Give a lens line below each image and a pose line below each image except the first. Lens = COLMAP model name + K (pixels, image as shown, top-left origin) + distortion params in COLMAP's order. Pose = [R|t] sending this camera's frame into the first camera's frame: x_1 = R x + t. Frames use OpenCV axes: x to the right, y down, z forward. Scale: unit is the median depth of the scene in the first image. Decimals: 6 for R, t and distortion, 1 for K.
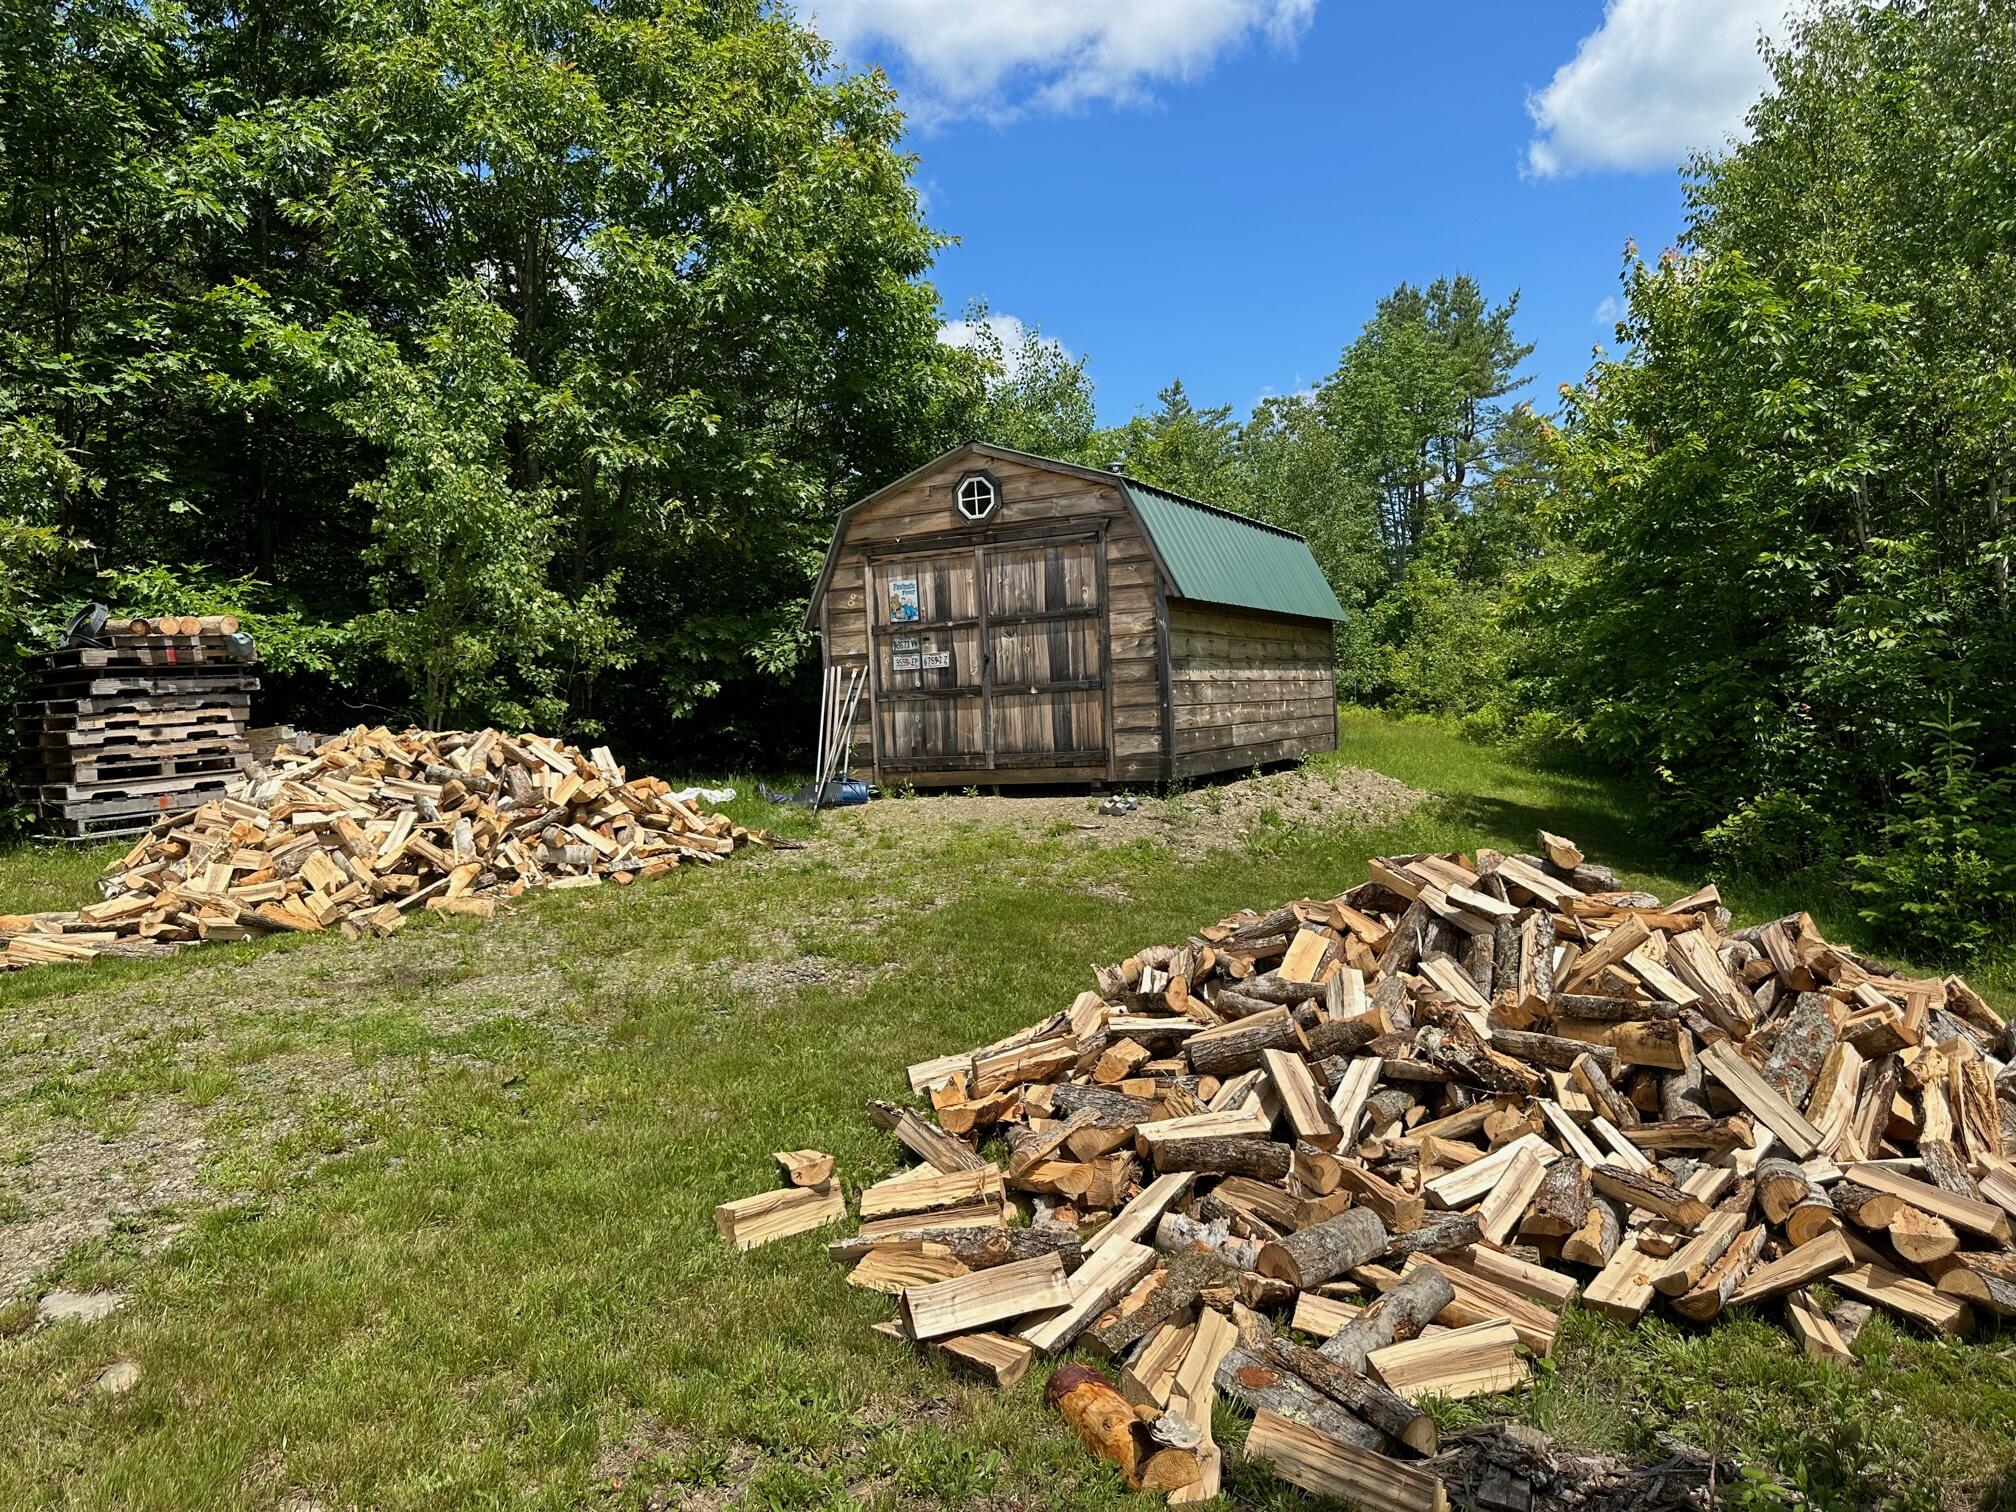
lens RADIAL K [[1429.0, 0, 1003.6], [0, 1429.0, 761.6], [0, 0, 1]] dist [0.026930, -0.037771]
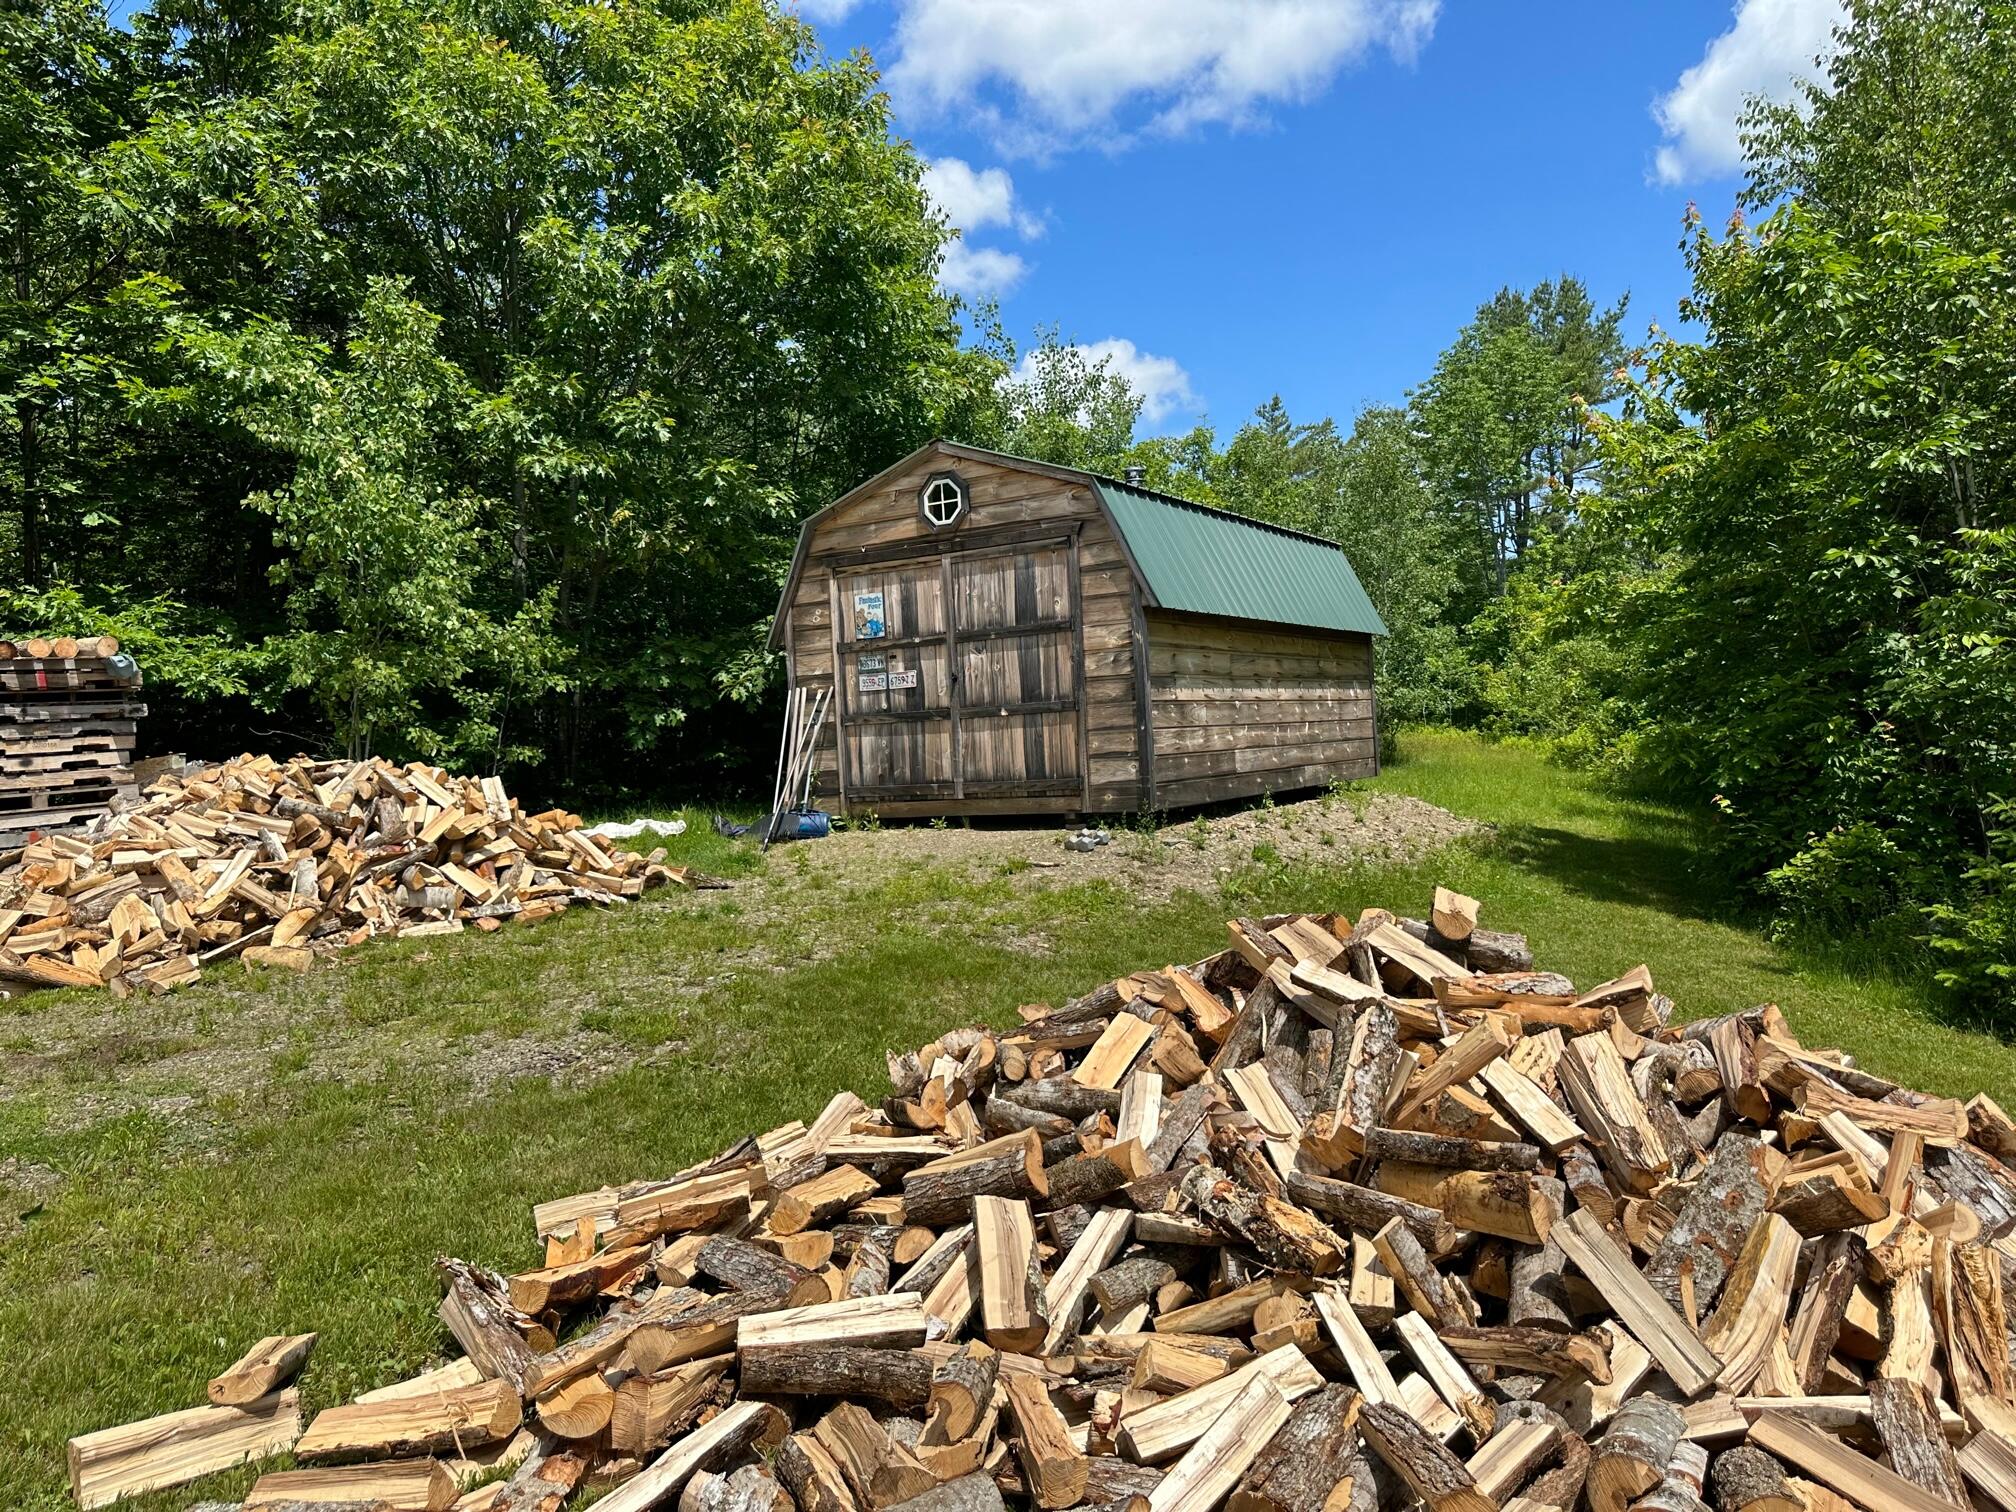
lens RADIAL K [[1429.0, 0, 1012.5], [0, 1429.0, 754.3], [0, 0, 1]] dist [0.026930, -0.037771]
pose [[0.997006, -0.003325, -0.077256, 0.102790], [0.001643, 0.999761, -0.021822, -0.003634], [0.077310, 0.021630, 0.996772, 0.104937]]
